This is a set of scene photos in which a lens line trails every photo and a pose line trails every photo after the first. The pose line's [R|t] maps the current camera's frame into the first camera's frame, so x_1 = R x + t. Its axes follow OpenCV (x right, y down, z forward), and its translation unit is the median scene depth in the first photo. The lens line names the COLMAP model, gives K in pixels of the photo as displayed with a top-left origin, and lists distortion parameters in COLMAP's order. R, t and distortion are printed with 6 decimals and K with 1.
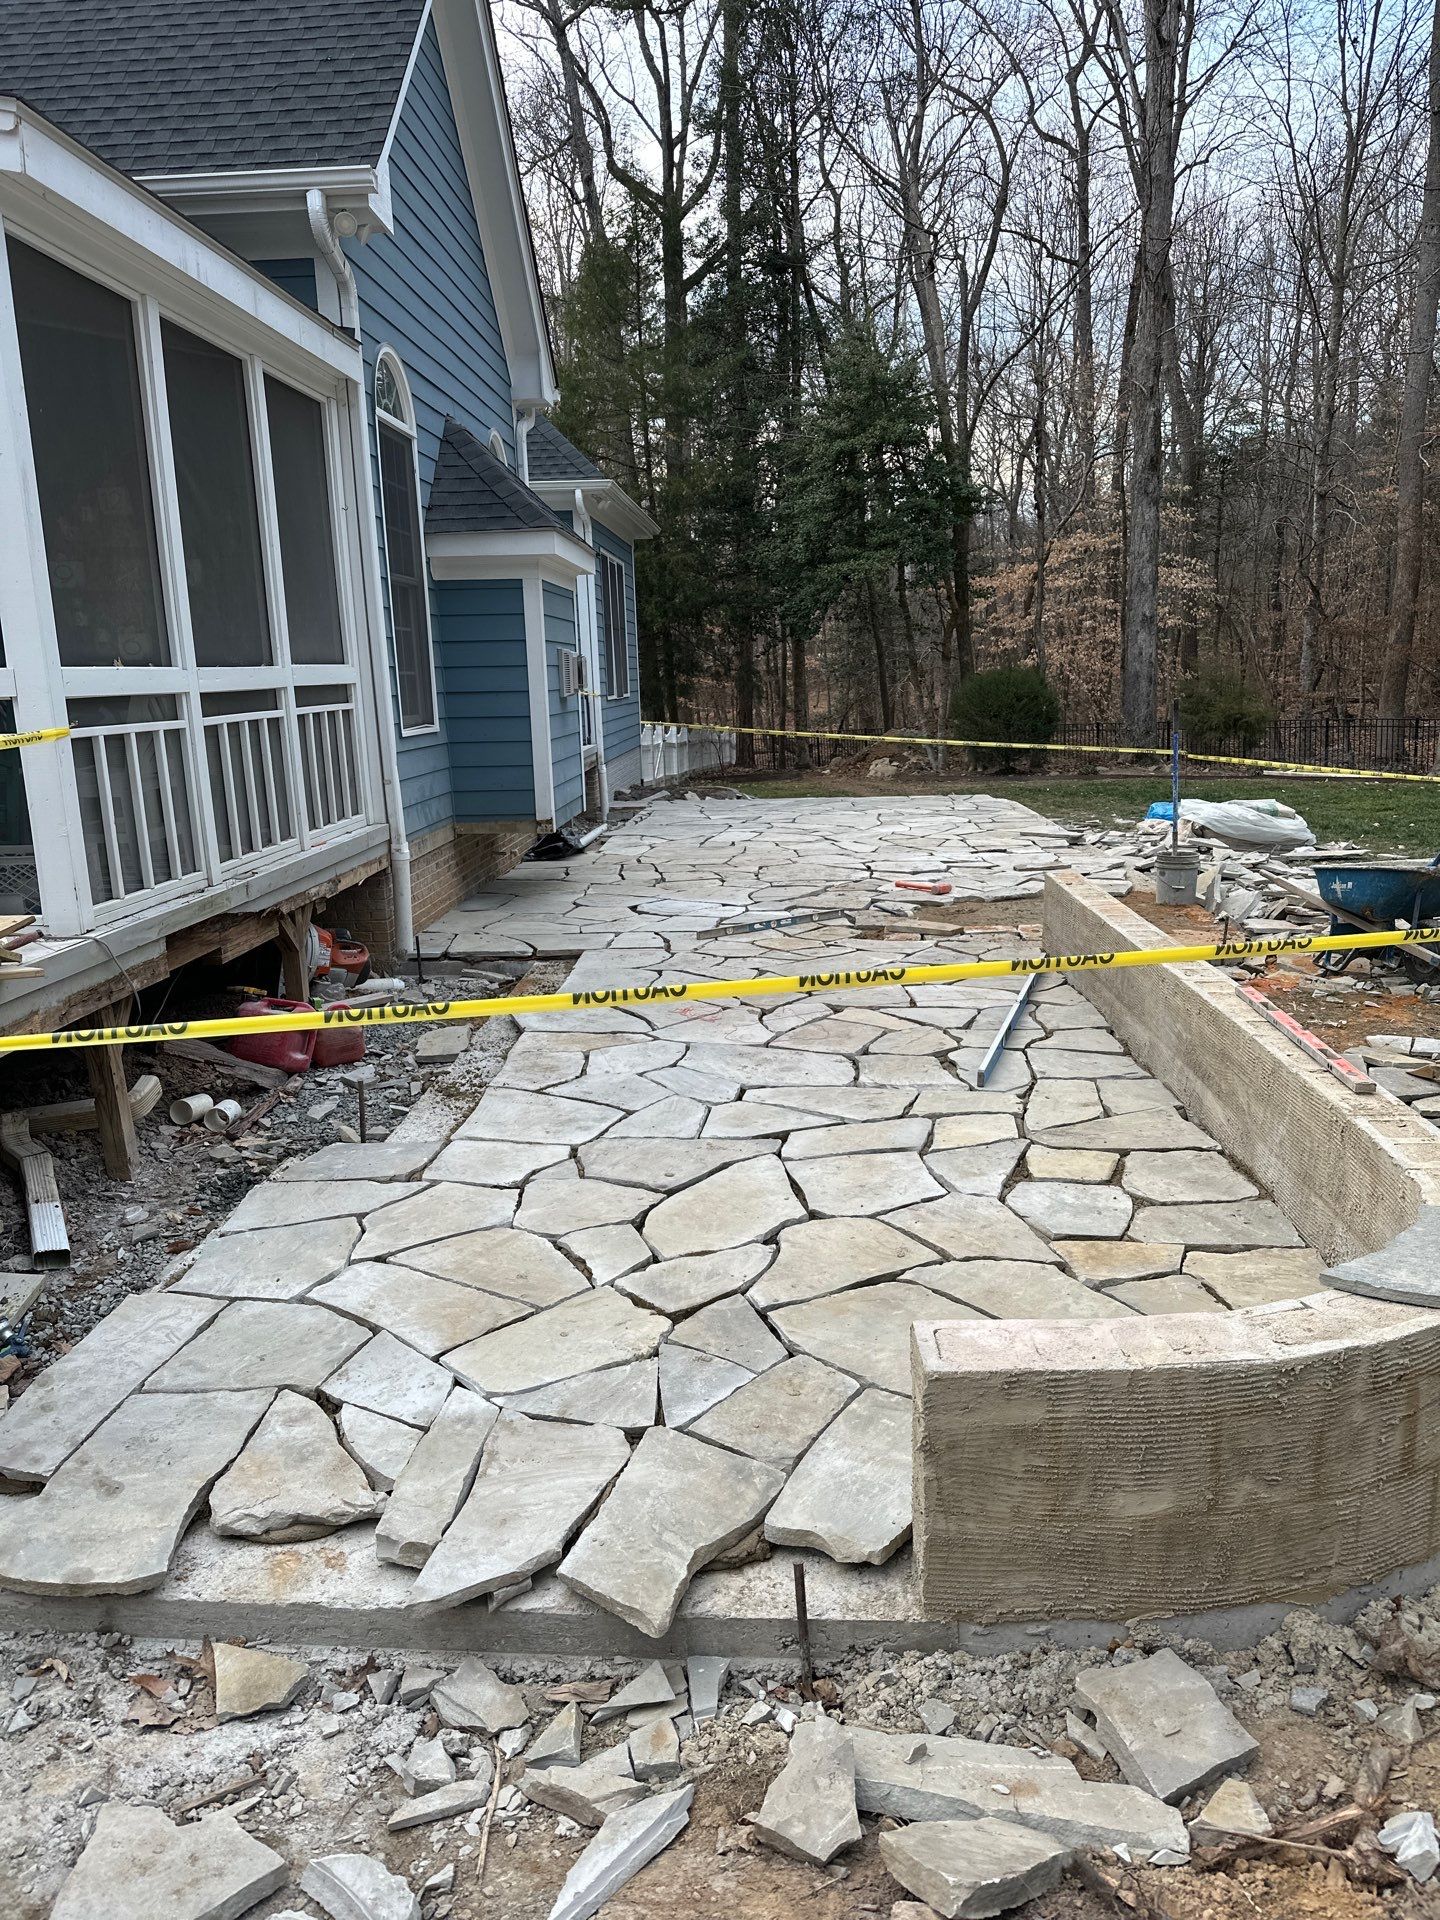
lens RADIAL K [[1378.2, 0, 767.2], [0, 1378.2, 963.8], [0, 0, 1]] dist [-0.004782, -0.005821]
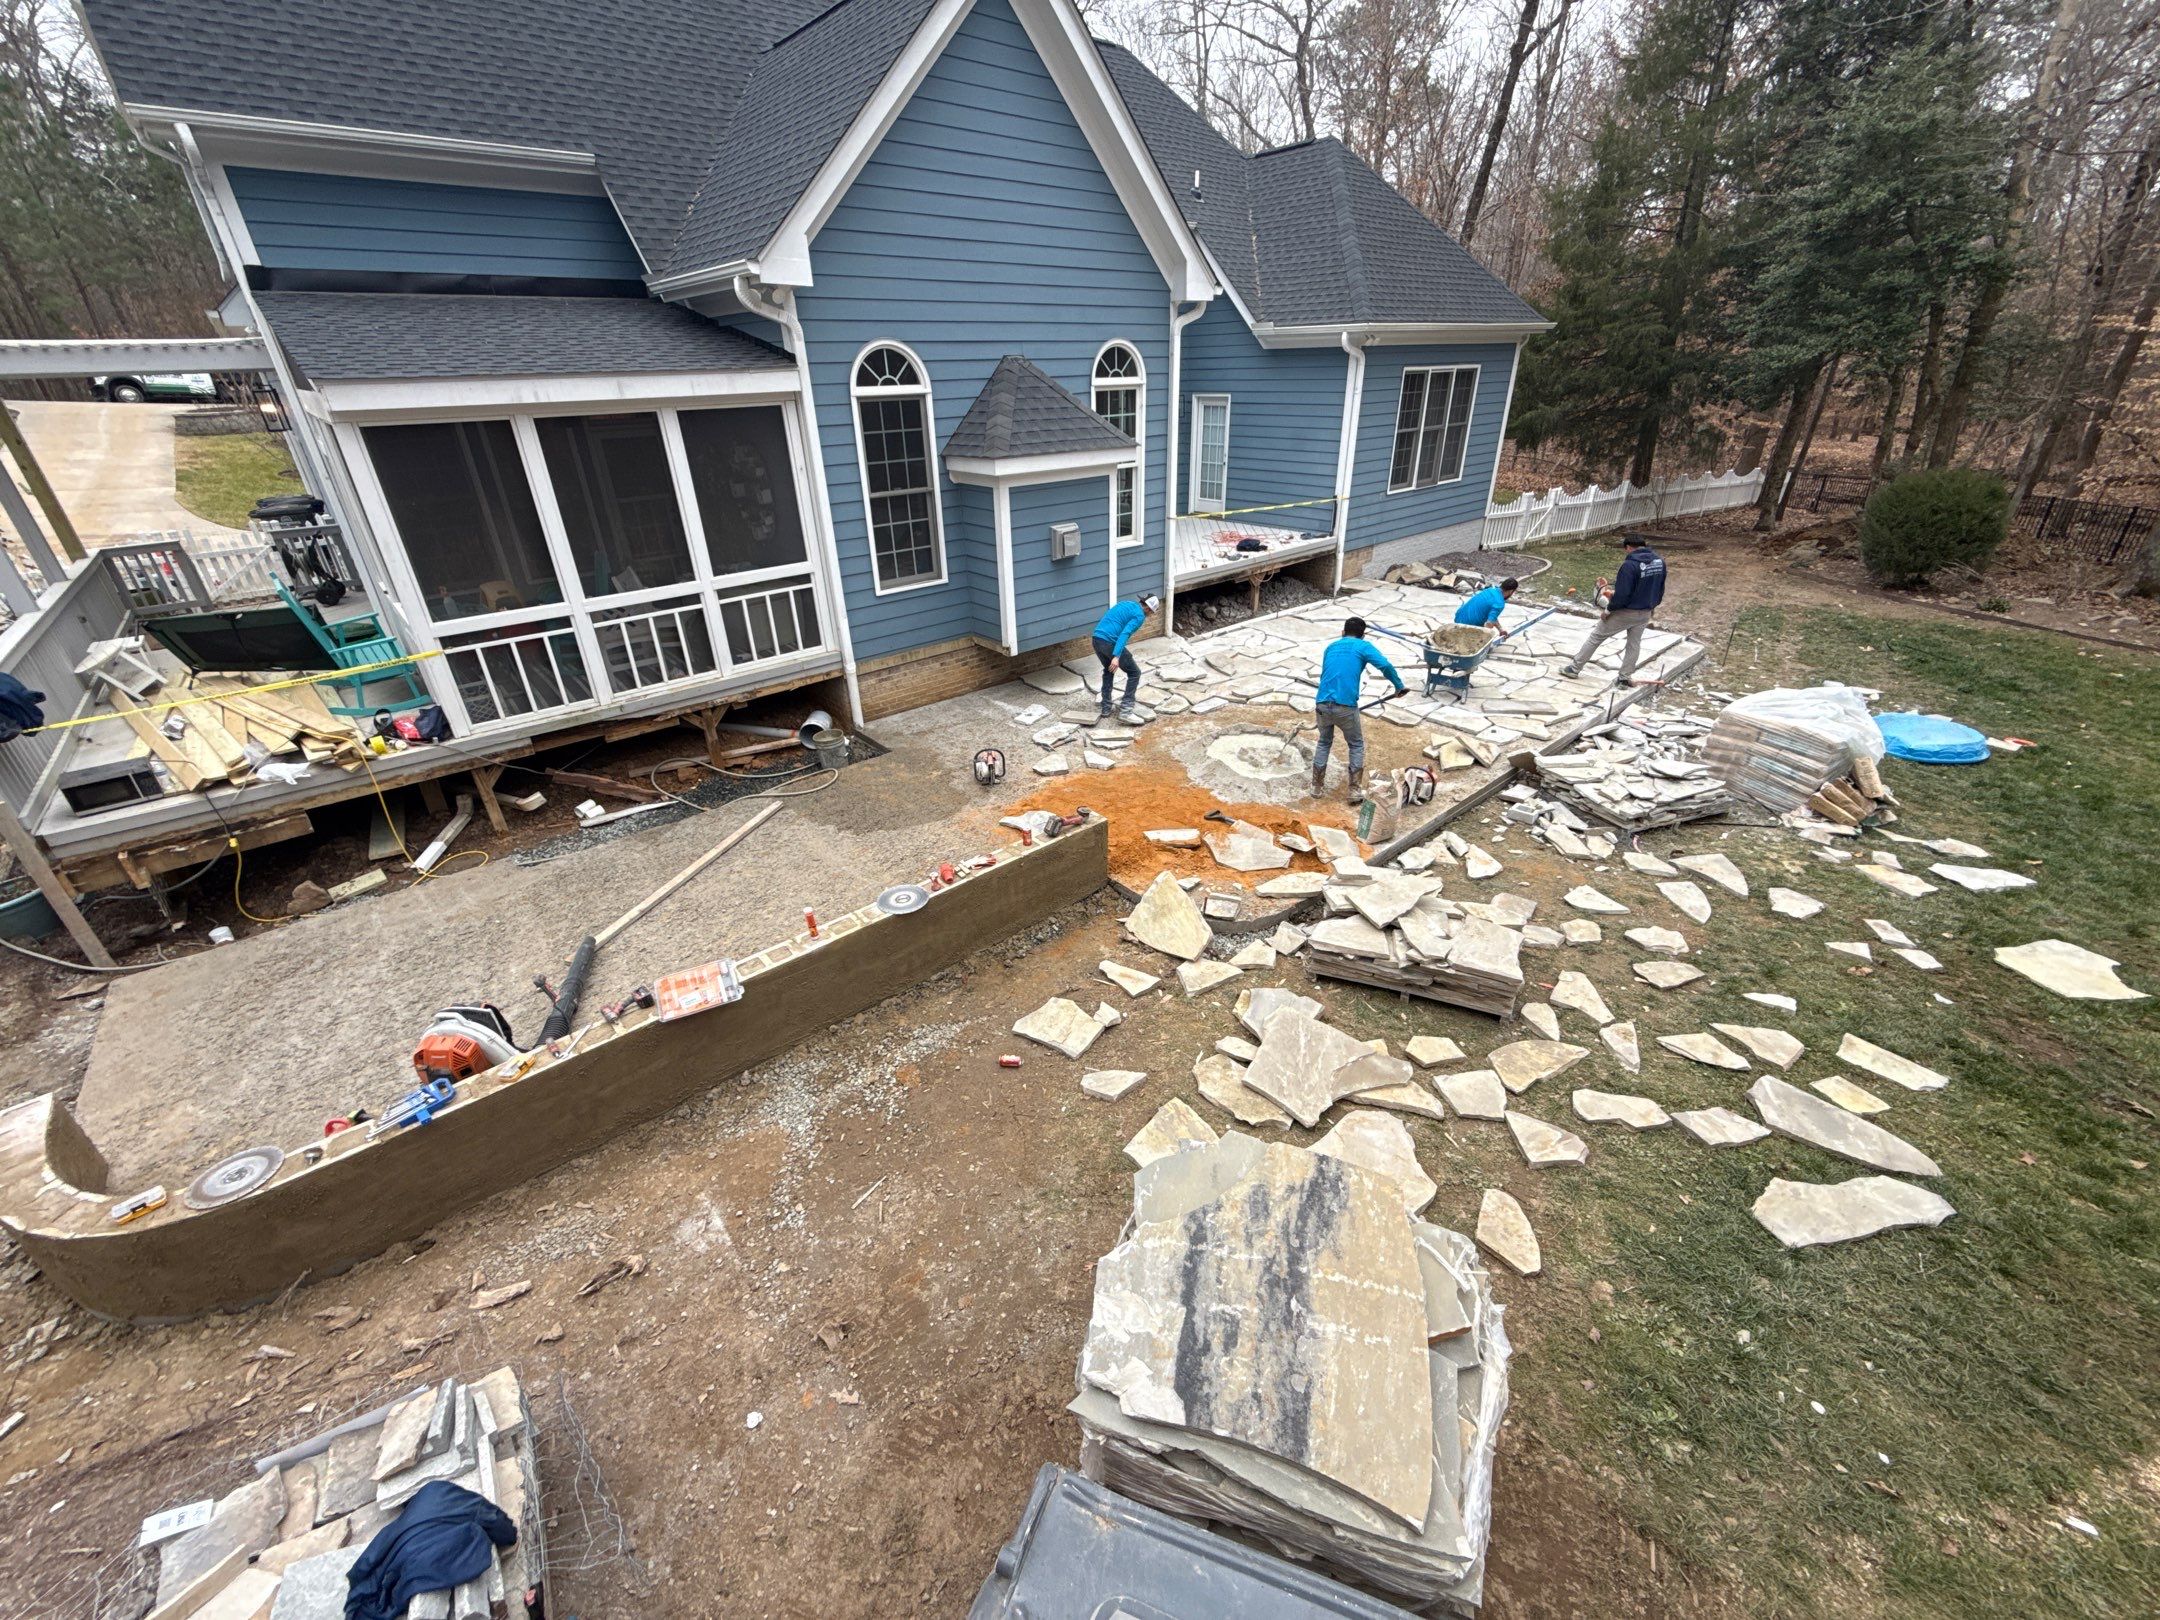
lens RADIAL K [[864.1, 0, 1080.0], [0, 864.1, 810.0], [0, 0, 1]] dist [-0.000538, 0.000249]
pose [[0.678730, 0.352102, -0.644476, 0.762337], [-0.154345, 0.926362, 0.343557, -0.364808], [0.717985, -0.133711, 0.683095, 0.473818]]
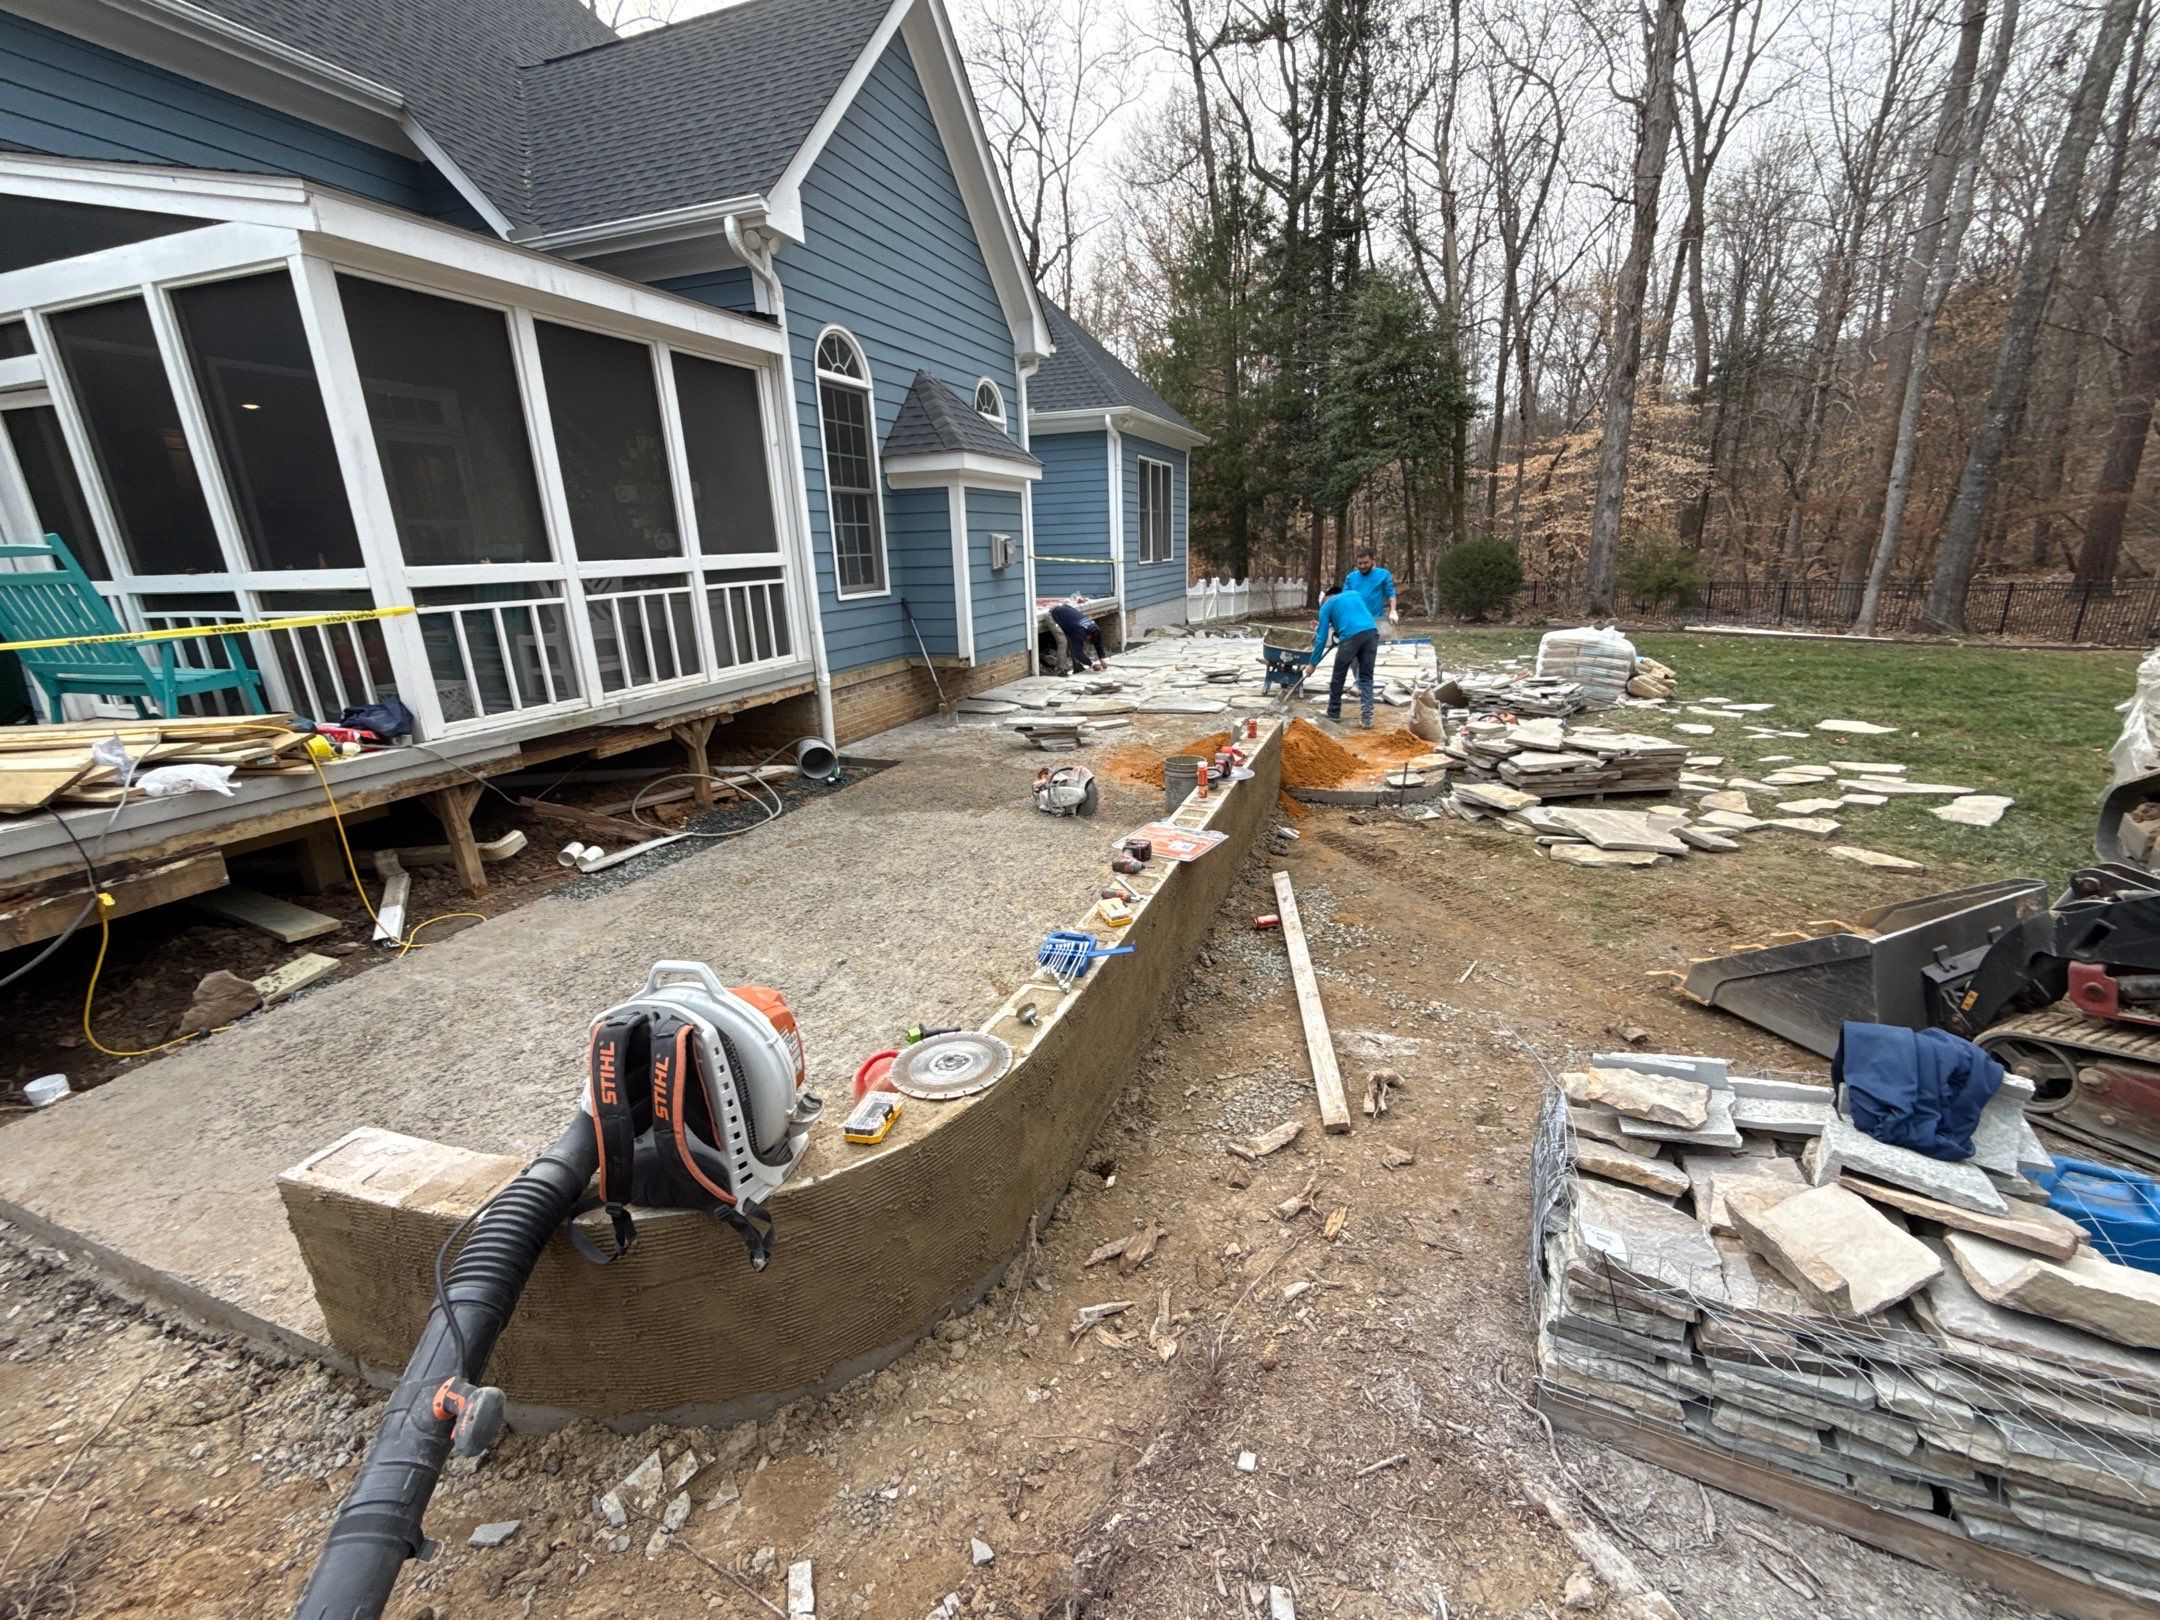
lens RADIAL K [[913.2, 0, 1085.2], [0, 913.2, 813.8], [0, 0, 1]] dist [-0.001038, -0.000077]
pose [[0.949375, 0.092469, -0.300229, 0.337496], [-0.065832, 0.993038, 0.097679, -0.057728], [0.307171, -0.072970, 0.948853, 0.154202]]
